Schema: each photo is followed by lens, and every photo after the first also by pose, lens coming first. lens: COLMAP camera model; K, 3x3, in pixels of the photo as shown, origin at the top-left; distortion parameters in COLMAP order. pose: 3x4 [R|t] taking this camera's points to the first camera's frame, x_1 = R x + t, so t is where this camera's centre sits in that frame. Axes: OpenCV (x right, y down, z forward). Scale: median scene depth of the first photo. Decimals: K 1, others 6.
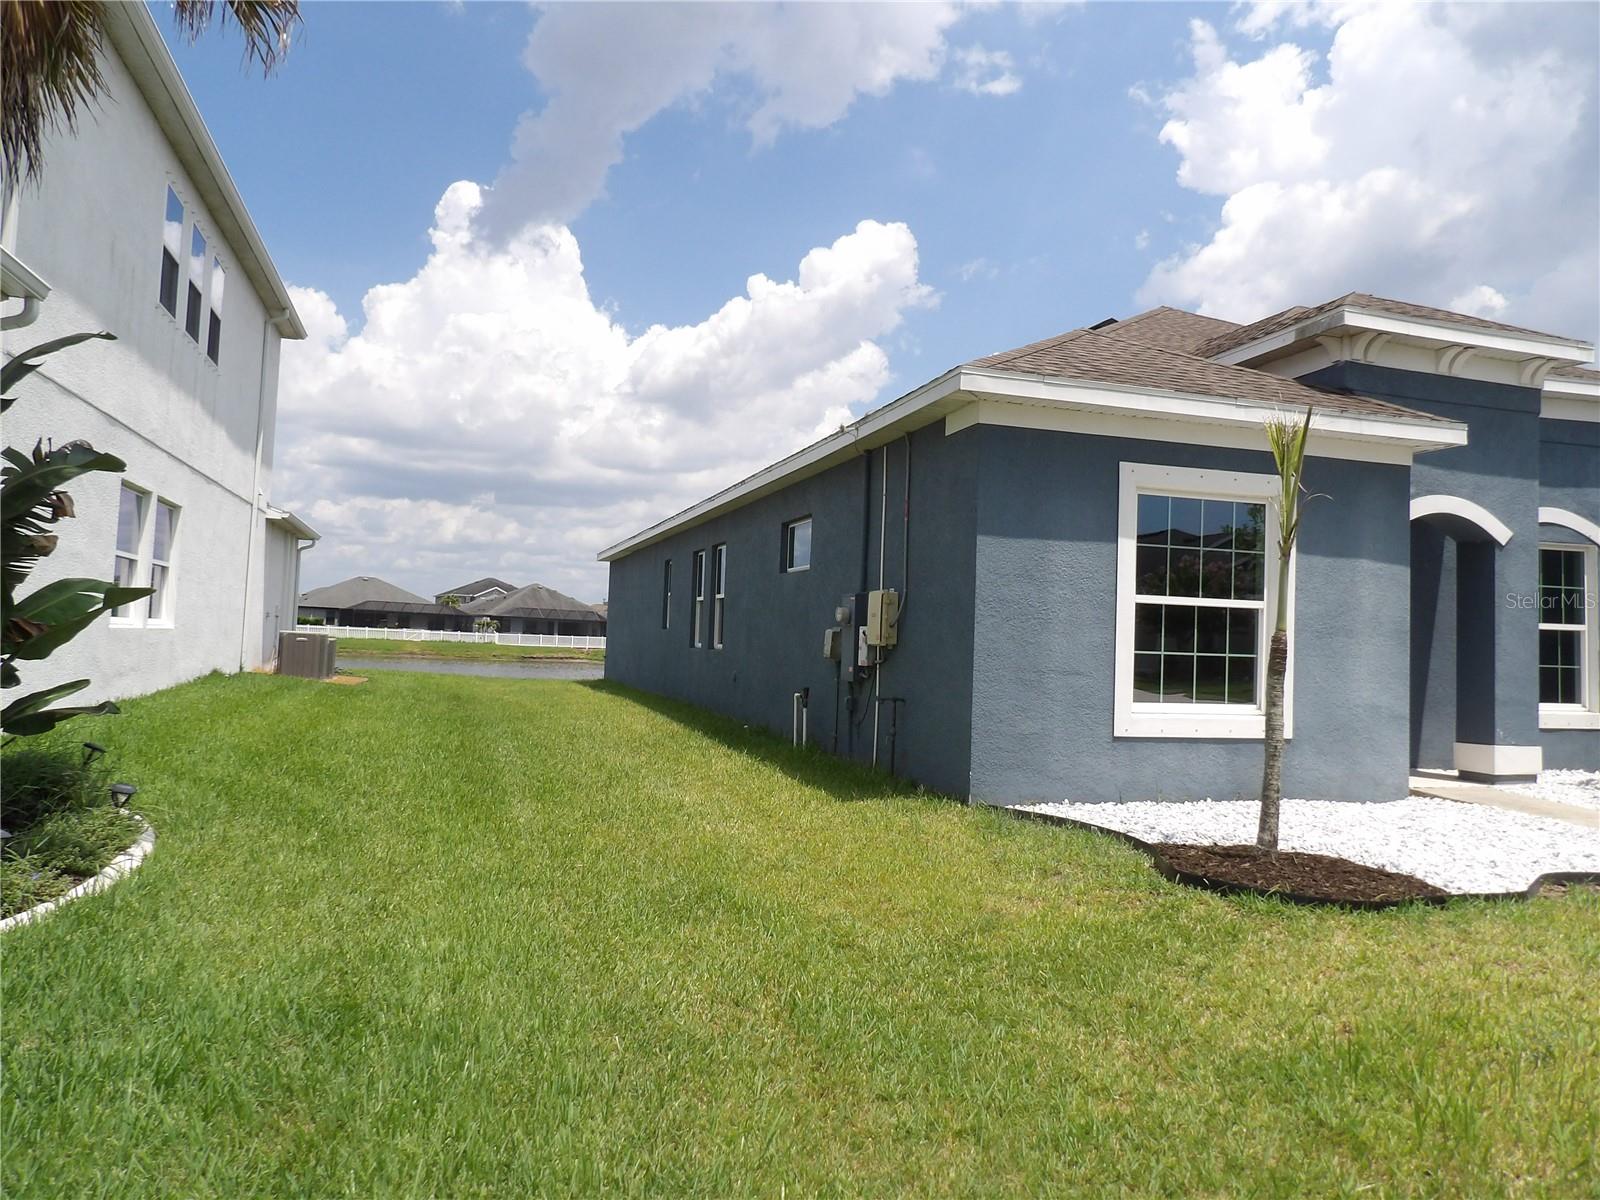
lens RADIAL K [[1139.4, 0, 800.0], [0, 1139.4, 600.0], [0, 0, 1]] dist [-0.043580, 0.054654]
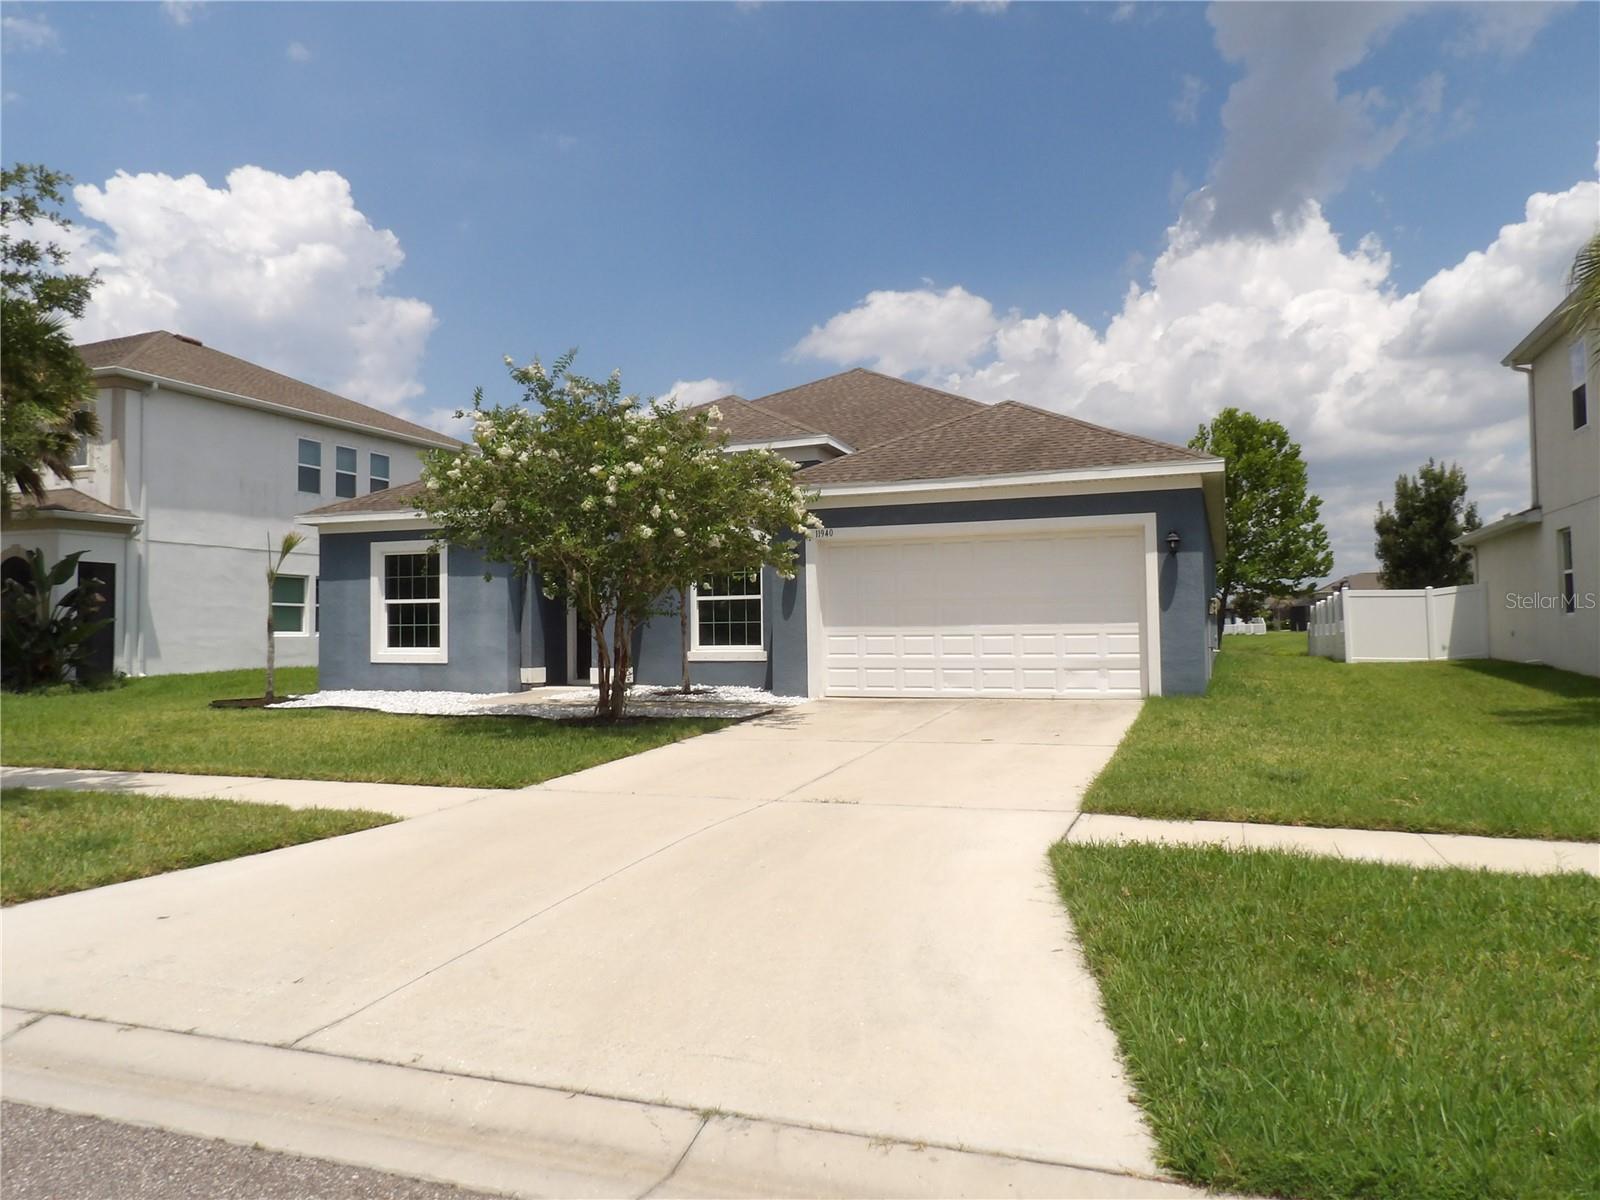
lens RADIAL K [[1139.4, 0, 800.0], [0, 1139.4, 600.0], [0, 0, 1]] dist [-0.043580, 0.054654]
pose [[0.793072, -0.055950, -0.606552, 2.287926], [0.058191, 0.998177, -0.015988, 0.078115], [0.606341, -0.022617, 0.794883, -0.291046]]
